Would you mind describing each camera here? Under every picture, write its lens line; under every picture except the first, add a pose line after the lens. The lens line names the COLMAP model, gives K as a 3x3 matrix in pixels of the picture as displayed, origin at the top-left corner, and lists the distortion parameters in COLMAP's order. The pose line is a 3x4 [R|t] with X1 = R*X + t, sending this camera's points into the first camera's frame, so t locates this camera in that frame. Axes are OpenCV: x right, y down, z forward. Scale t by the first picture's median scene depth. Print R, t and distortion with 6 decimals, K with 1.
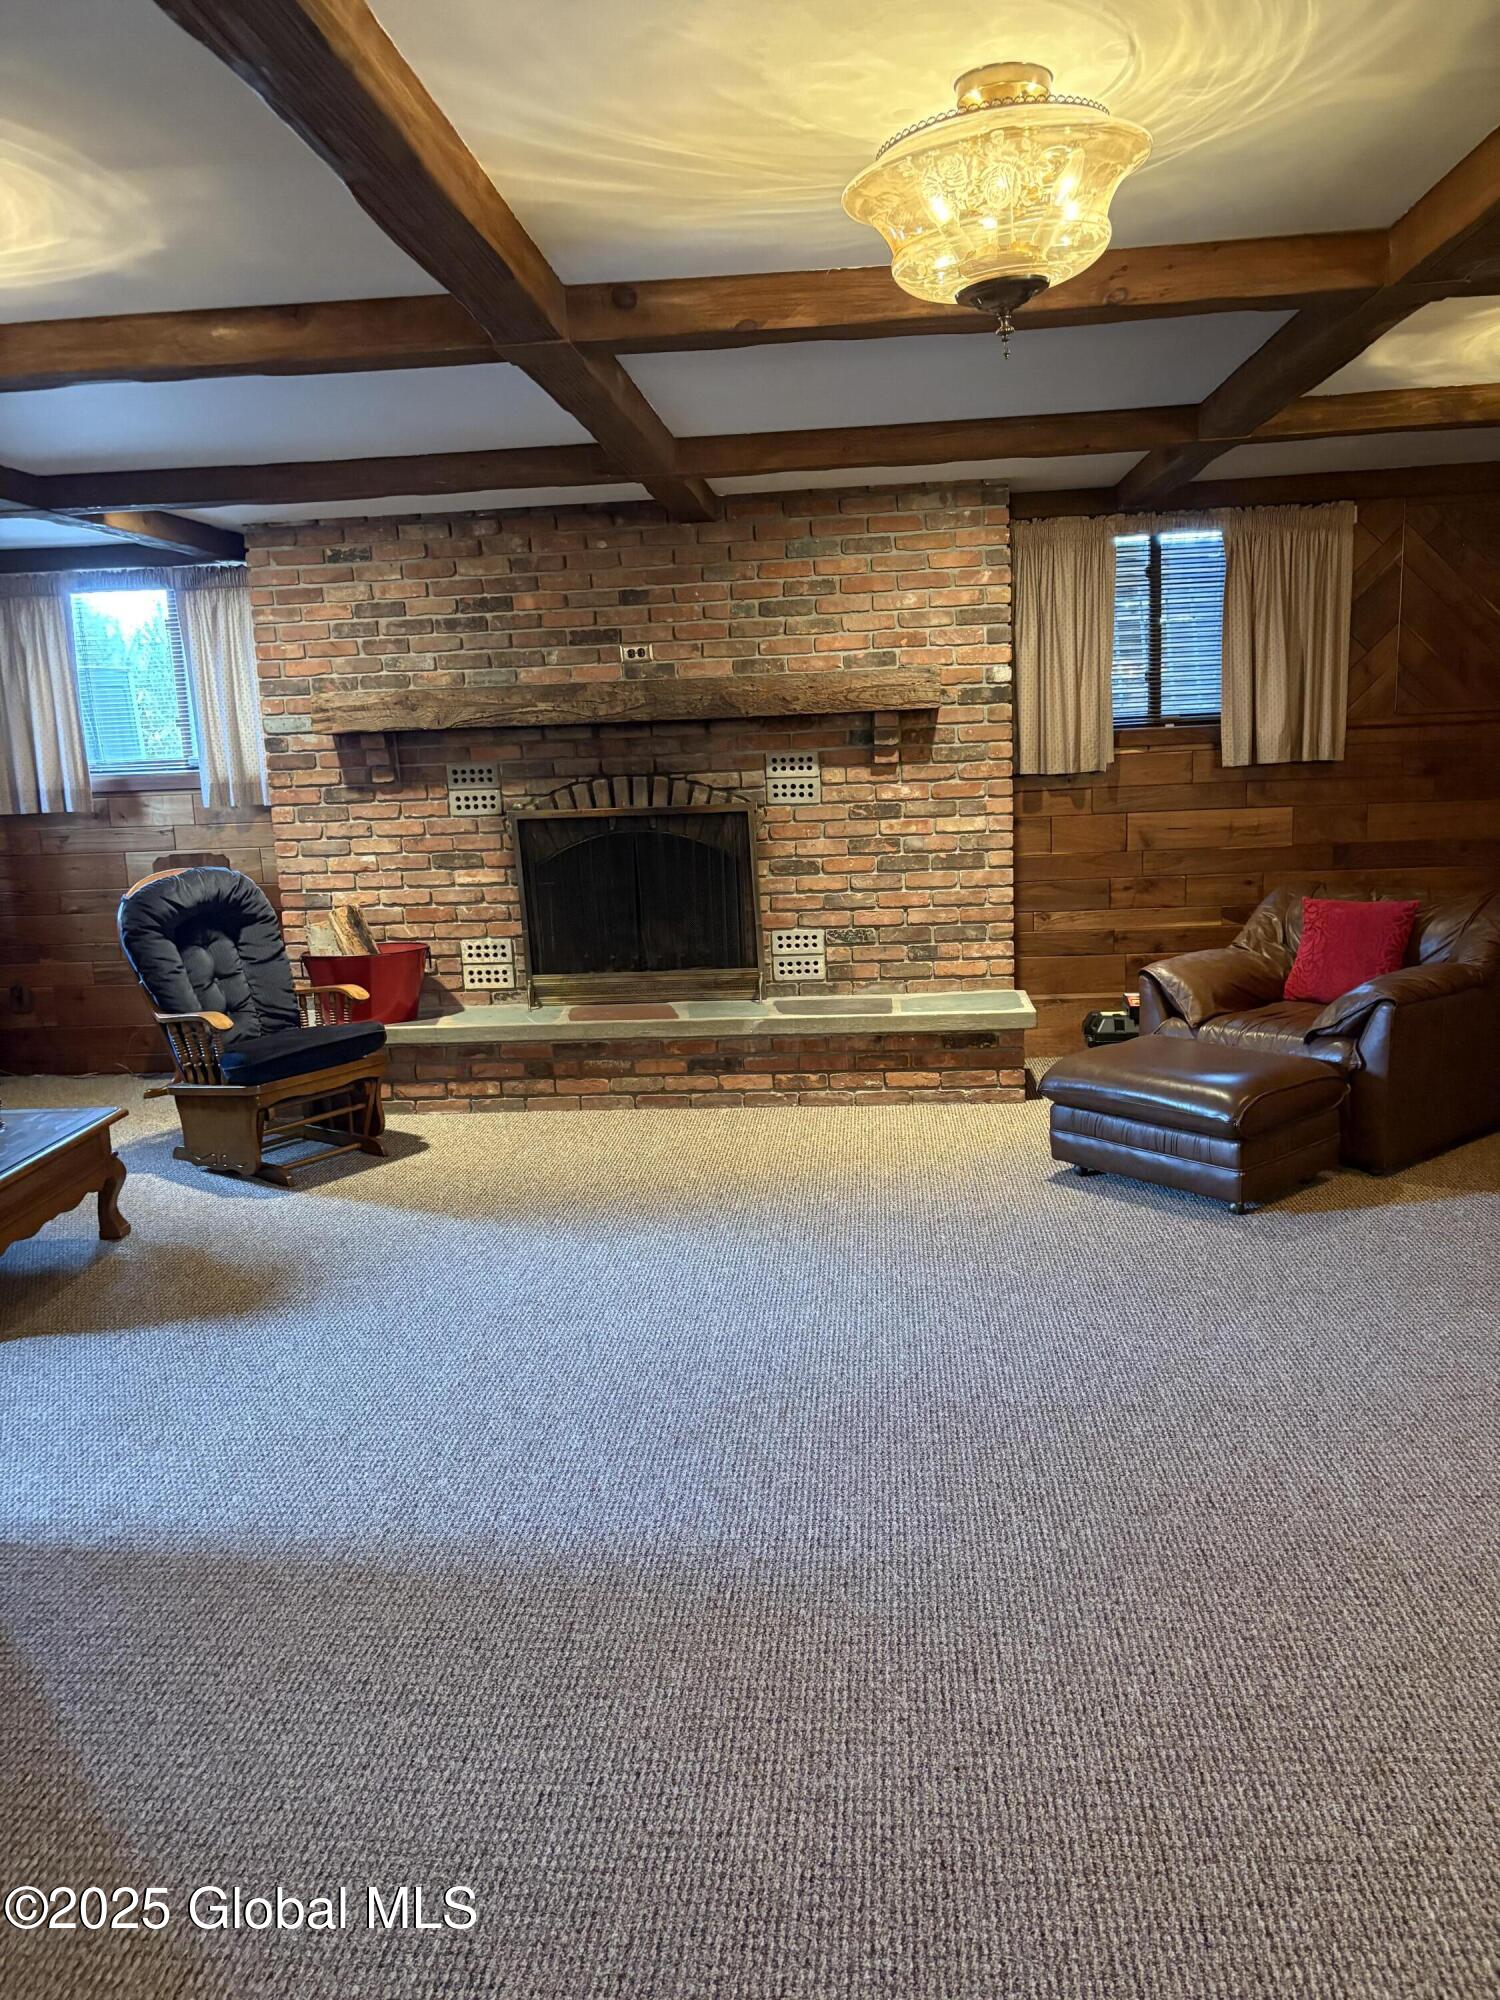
lens RADIAL K [[1503.3, 0, 763.6], [0, 1503.3, 995.1], [0, 0, 1]] dist [0.048614, -0.042872]
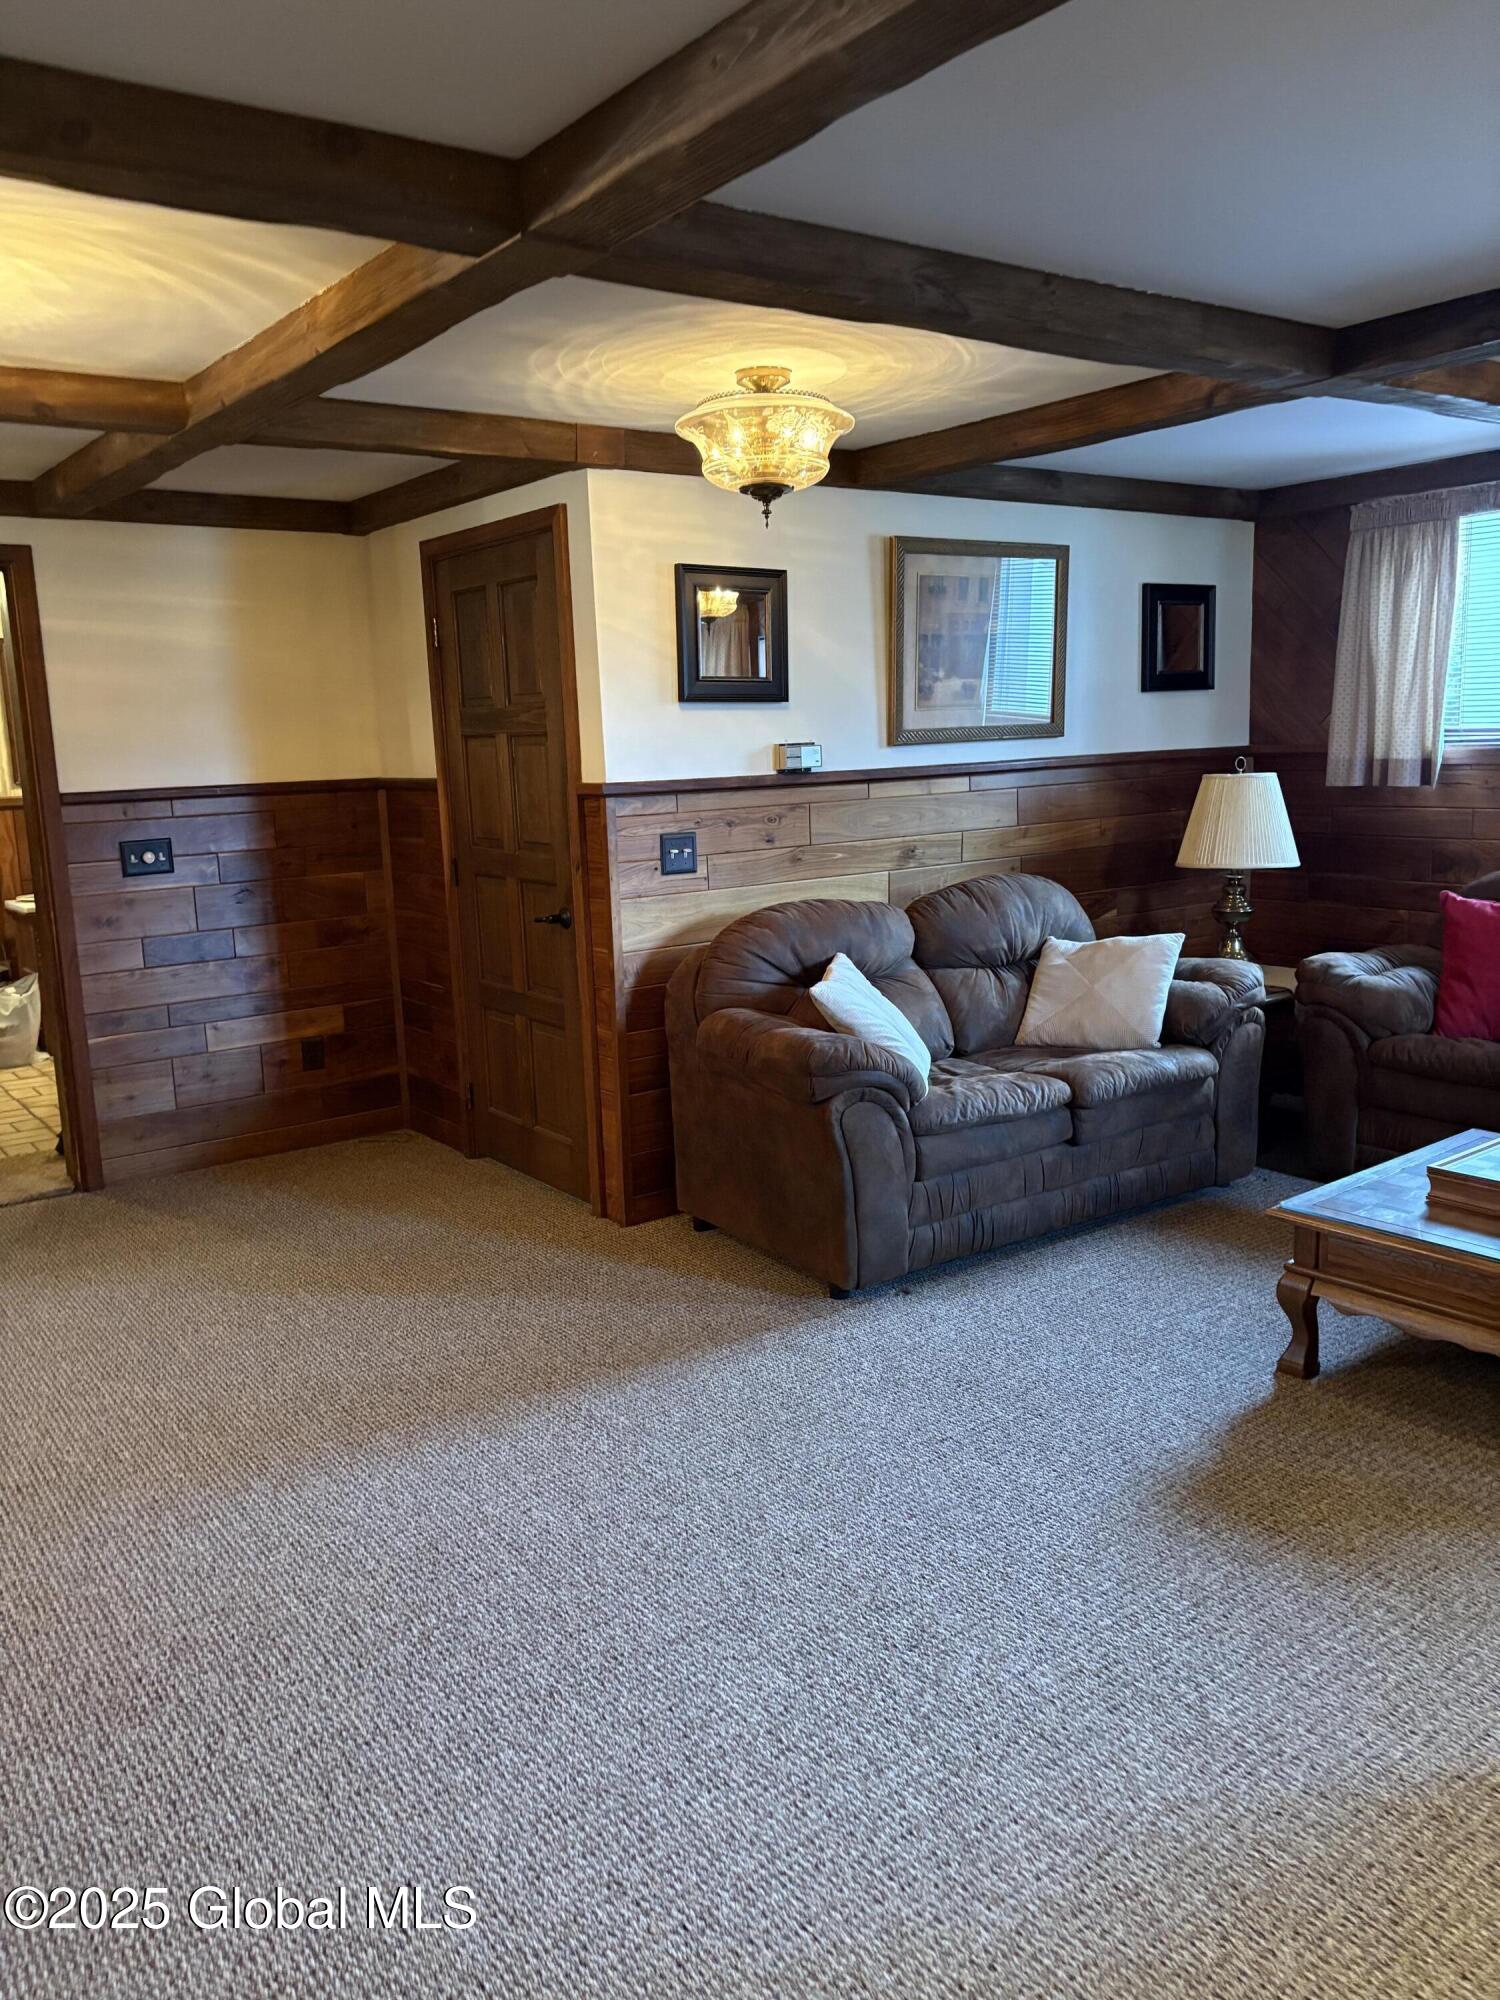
lens RADIAL K [[1570.2, 0, 828.5], [0, 1570.2, 1003.1], [0, 0, 1]] dist [0.011211, 0.003787]
pose [[-0.740175, 0.187377, -0.645779, 0.166531], [-0.066016, 0.935499, 0.347108, -0.187182], [0.669166, 0.299553, -0.680063, 0.897032]]
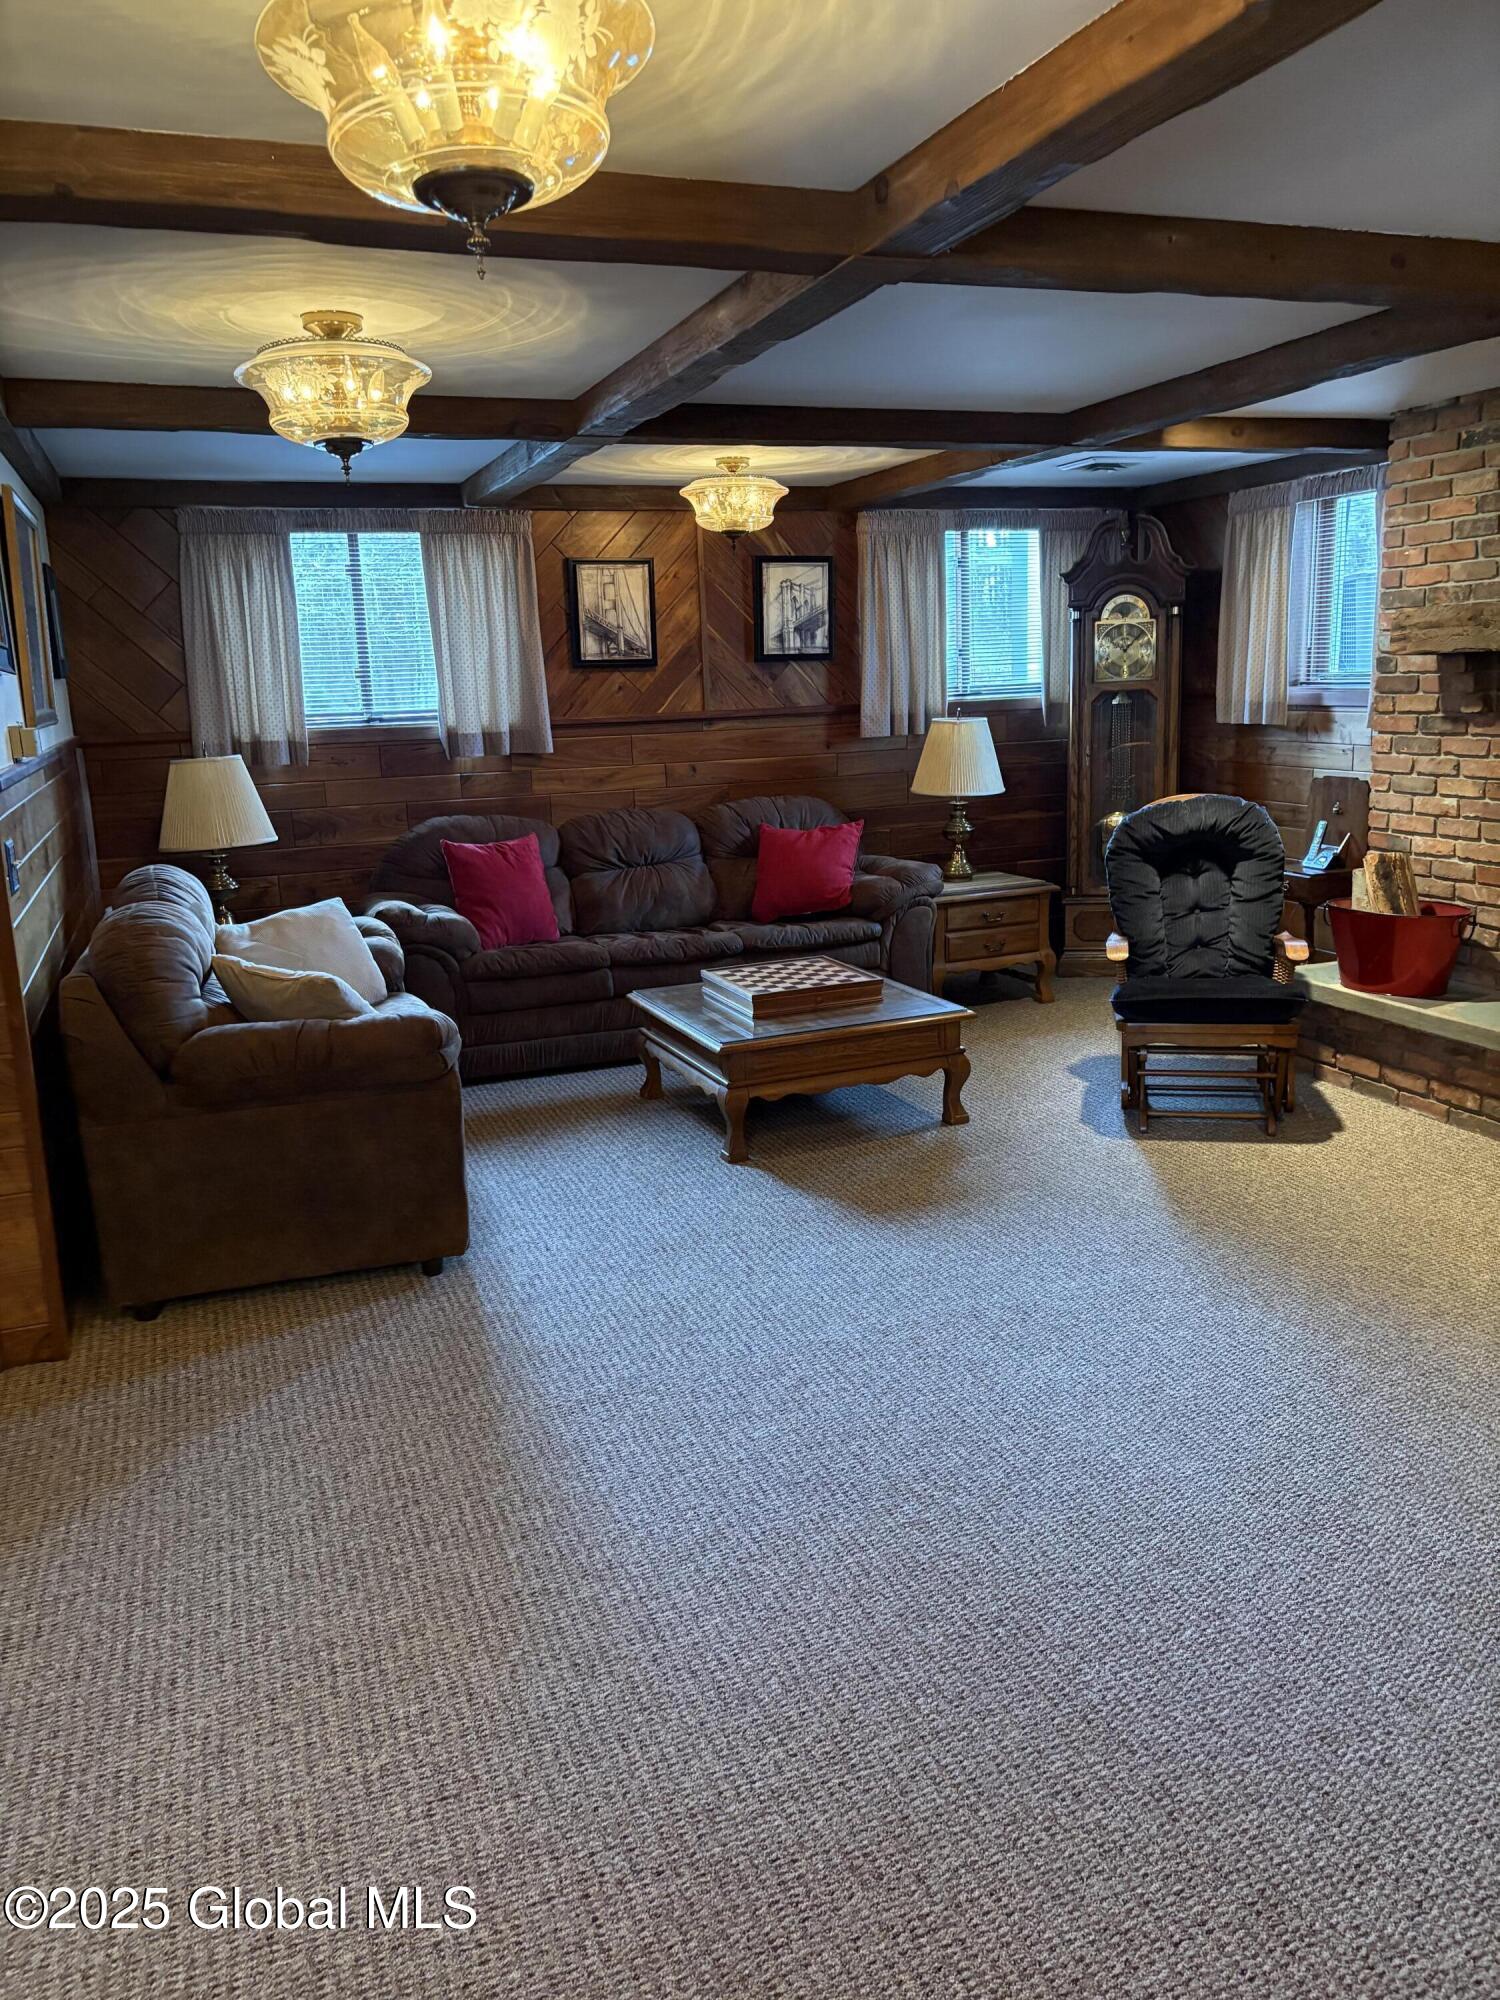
lens RADIAL K [[1503.3, 0, 763.6], [0, 1503.3, 995.1], [0, 0, 1]] dist [0.048614, -0.042872]
pose [[0.431980, 0.219513, -0.874761, 0.355172], [-0.145275, 0.974198, 0.172725, -0.079133], [0.890106, 0.052467, 0.452723, 0.288175]]
